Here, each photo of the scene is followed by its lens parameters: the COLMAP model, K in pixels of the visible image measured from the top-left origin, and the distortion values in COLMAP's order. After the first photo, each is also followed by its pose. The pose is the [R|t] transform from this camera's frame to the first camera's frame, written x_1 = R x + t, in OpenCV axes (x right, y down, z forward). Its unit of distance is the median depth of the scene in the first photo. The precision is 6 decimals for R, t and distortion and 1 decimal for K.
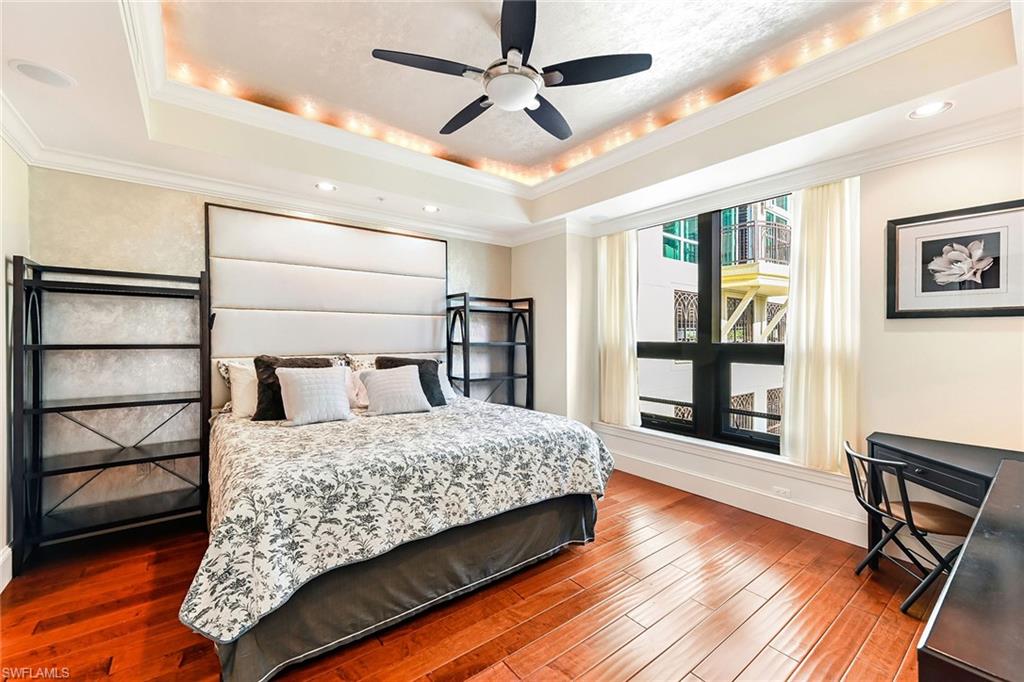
lens RADIAL K [[409.1, 0, 508.3], [0, 409.1, 337.4], [0, 0, 1]] dist [0.001105, 0.000271]
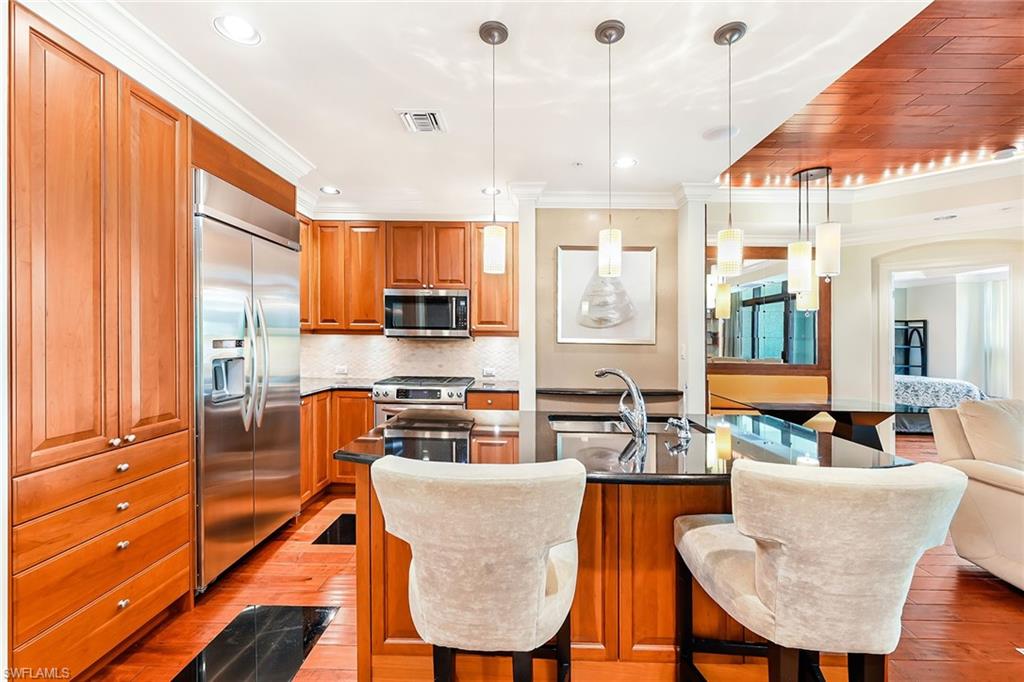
lens RADIAL K [[409.1, 0, 514.7], [0, 409.1, 334.5], [0, 0, 1]] dist [0.001105, 0.000271]
pose [[0.784450, 0.001898, -0.620189, -0.220256], [-0.010469, 0.999893, -0.010182, -0.002402], [0.620103, 0.014480, 0.784387, -1.343830]]
